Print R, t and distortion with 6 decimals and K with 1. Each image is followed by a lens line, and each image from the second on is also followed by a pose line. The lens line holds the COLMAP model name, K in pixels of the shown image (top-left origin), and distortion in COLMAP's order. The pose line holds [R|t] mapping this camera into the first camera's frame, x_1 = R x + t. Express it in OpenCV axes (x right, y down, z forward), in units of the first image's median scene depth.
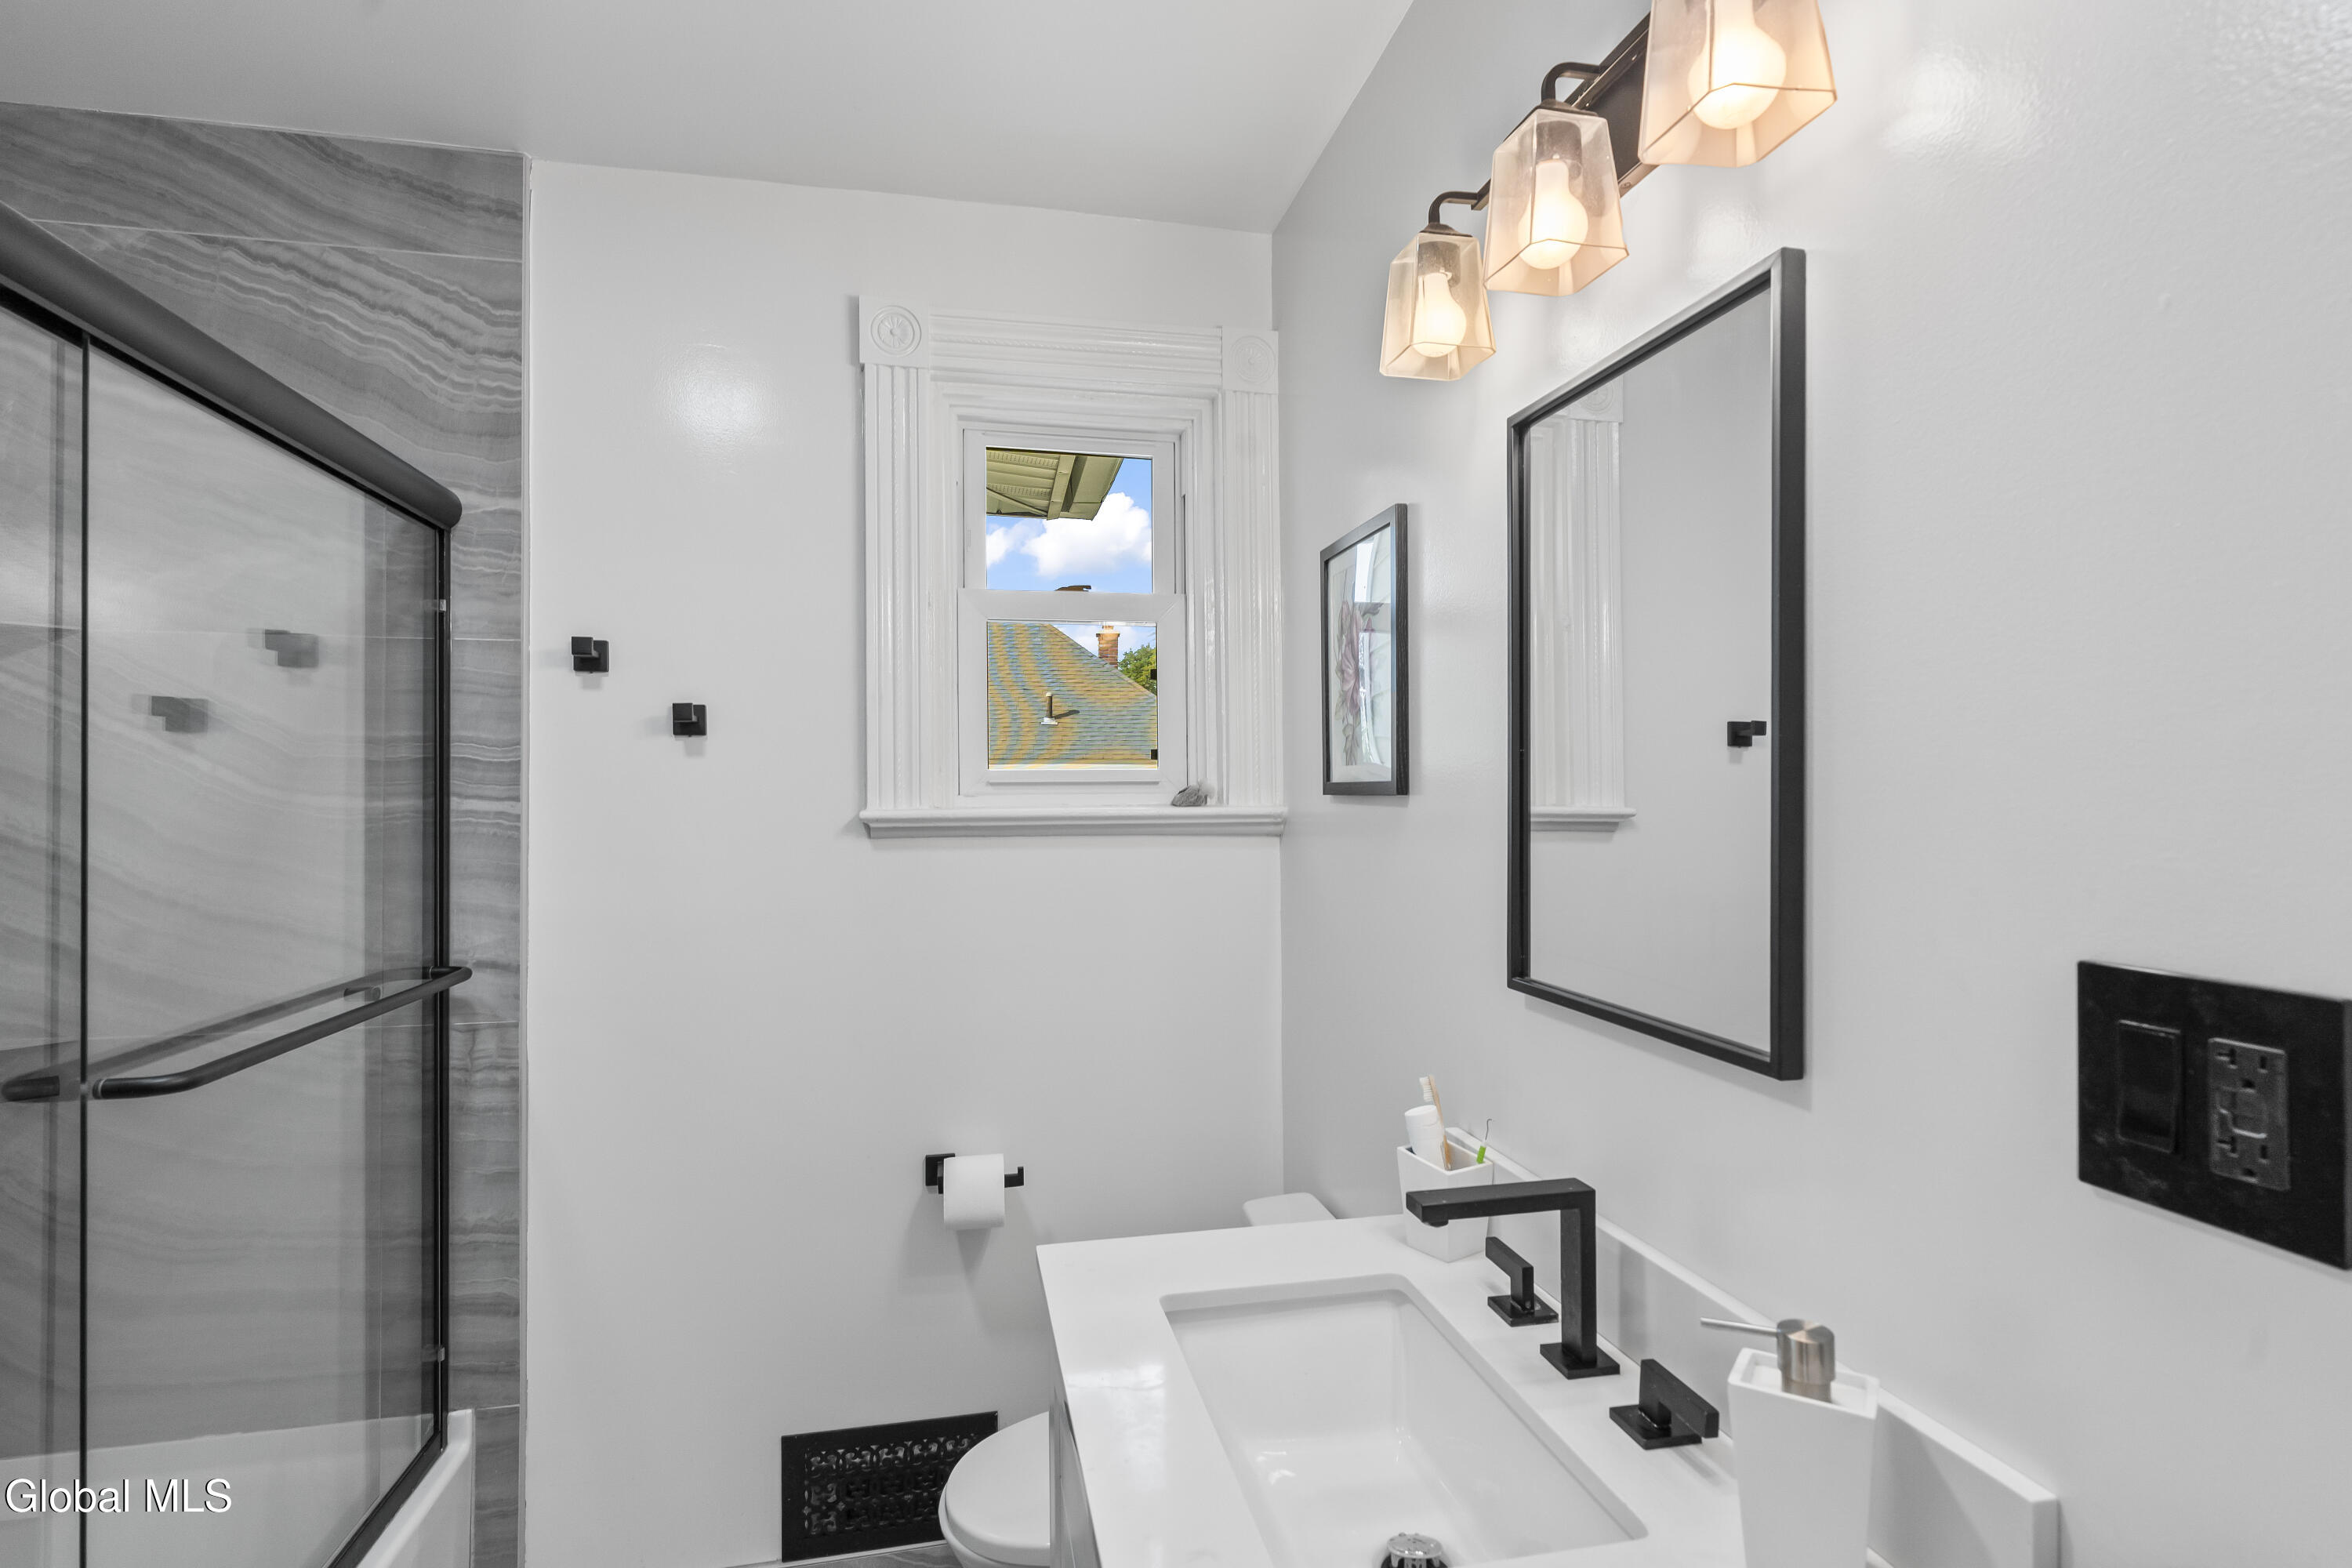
lens RADIAL K [[1134.1, 0, 1176.0], [0, 1134.1, 784.0], [0, 0, 1]] dist [-0.002906, 0.001235]
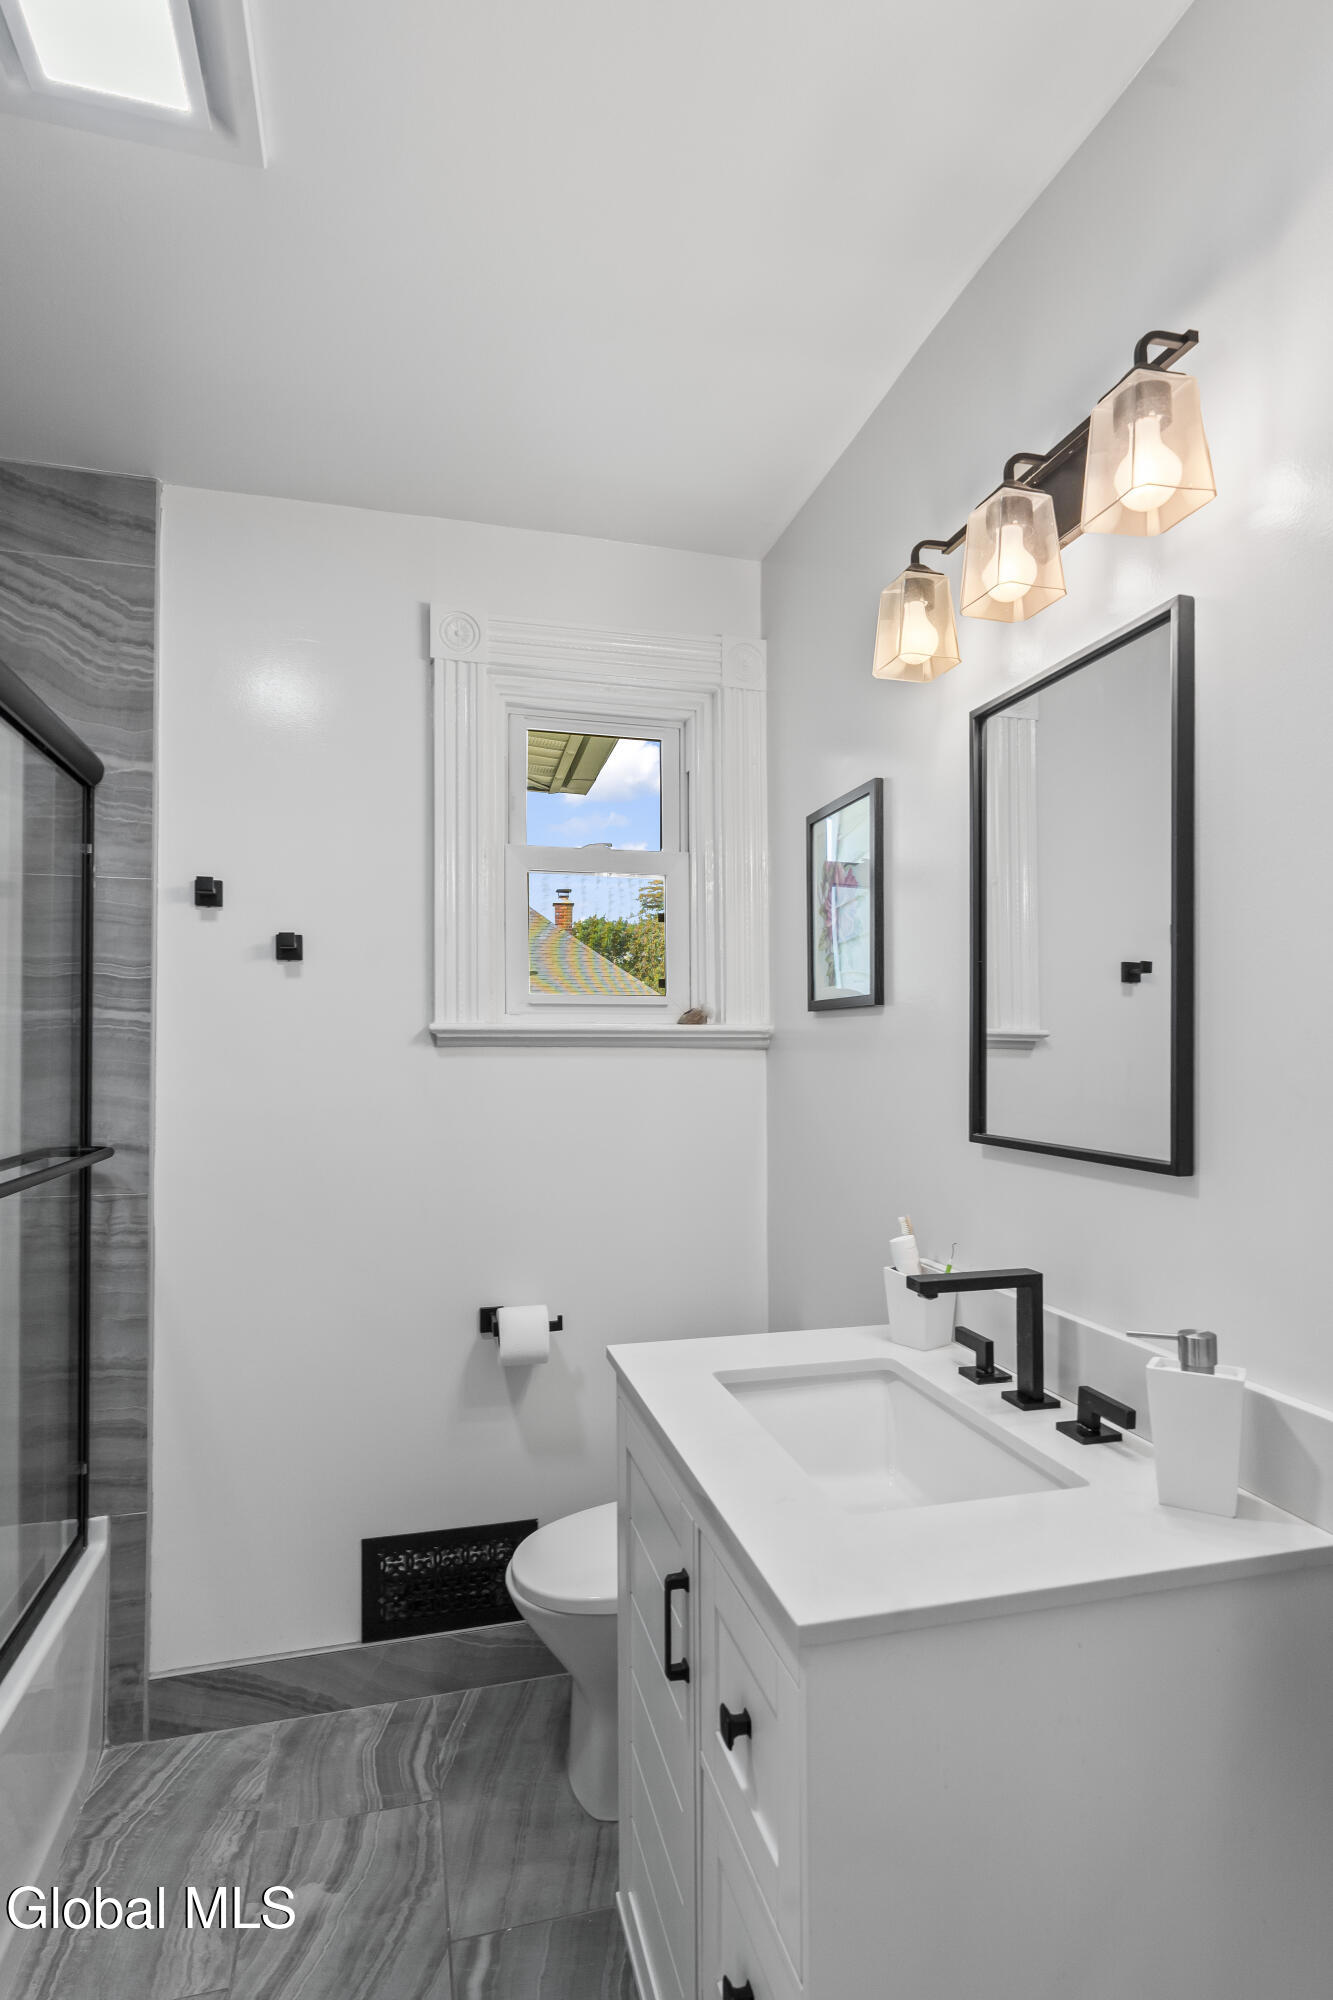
lens RADIAL K [[1035.8, 0, 665.0], [0, 1035.8, 1035.8], [0, 0, 1]] dist [0.000100, 0.000560]
pose [[0.998667, 0.005174, 0.051352, -0.088335], [-0.004664, 0.999939, -0.010038, 0.049860], [-0.051401, 0.009785, 0.998630, -0.133655]]
